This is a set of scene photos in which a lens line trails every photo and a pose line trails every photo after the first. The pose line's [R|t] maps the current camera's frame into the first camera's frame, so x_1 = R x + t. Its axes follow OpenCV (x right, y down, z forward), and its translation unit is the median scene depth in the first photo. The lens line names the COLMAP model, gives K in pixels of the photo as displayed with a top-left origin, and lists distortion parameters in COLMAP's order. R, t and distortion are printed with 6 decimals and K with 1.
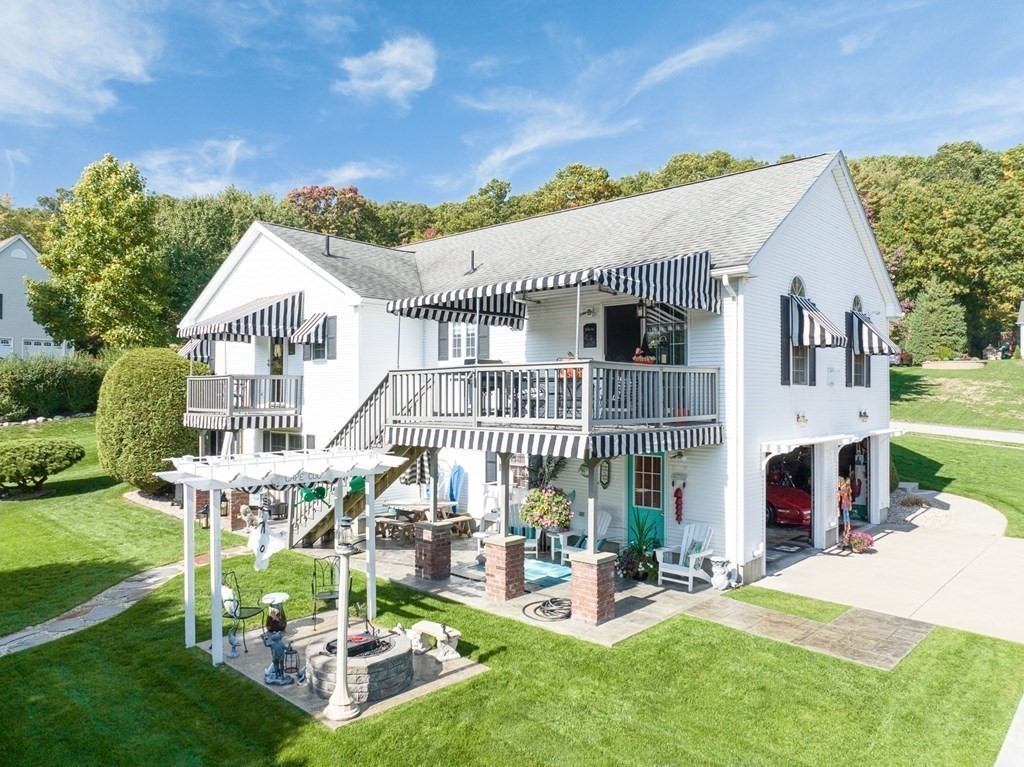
lens RADIAL K [[715.6, 0, 512.0], [0, 715.6, 383.5], [0, 0, 1]] dist [-0.036623, -0.004641]
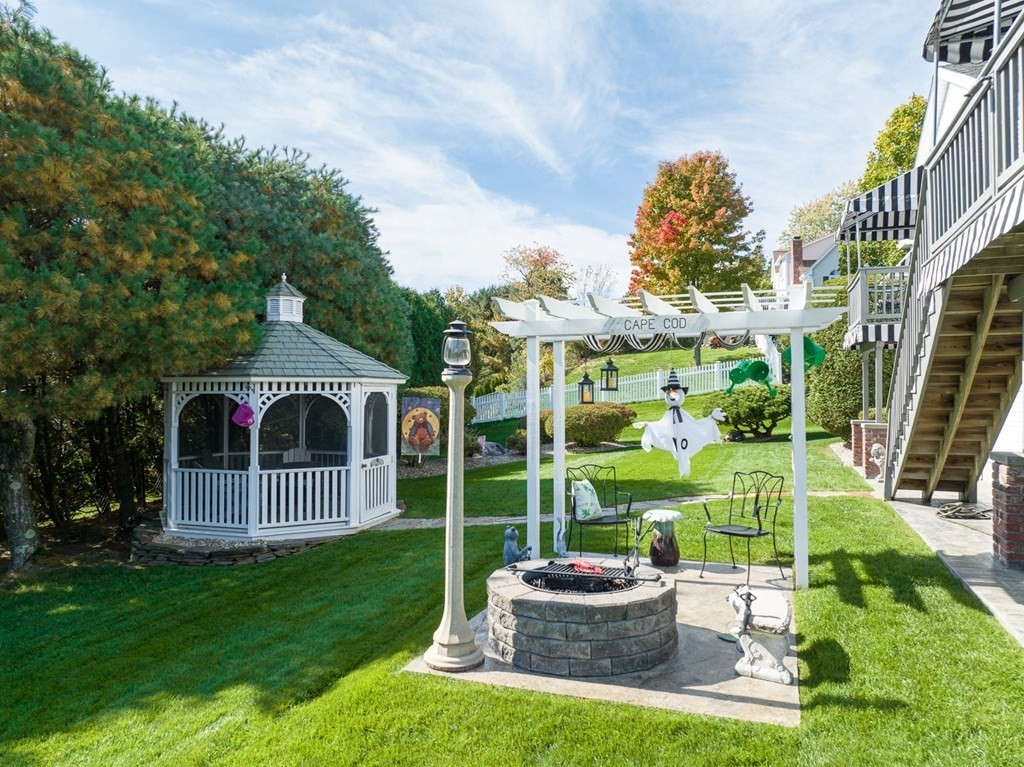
lens RADIAL K [[715.6, 0, 512.0], [0, 715.6, 383.5], [0, 0, 1]] dist [-0.036623, -0.004641]
pose [[0.393556, -0.012415, -0.919217, 0.141680], [0.010585, 0.999904, -0.008973, 0.110438], [0.919240, -0.006198, 0.393649, 0.366335]]
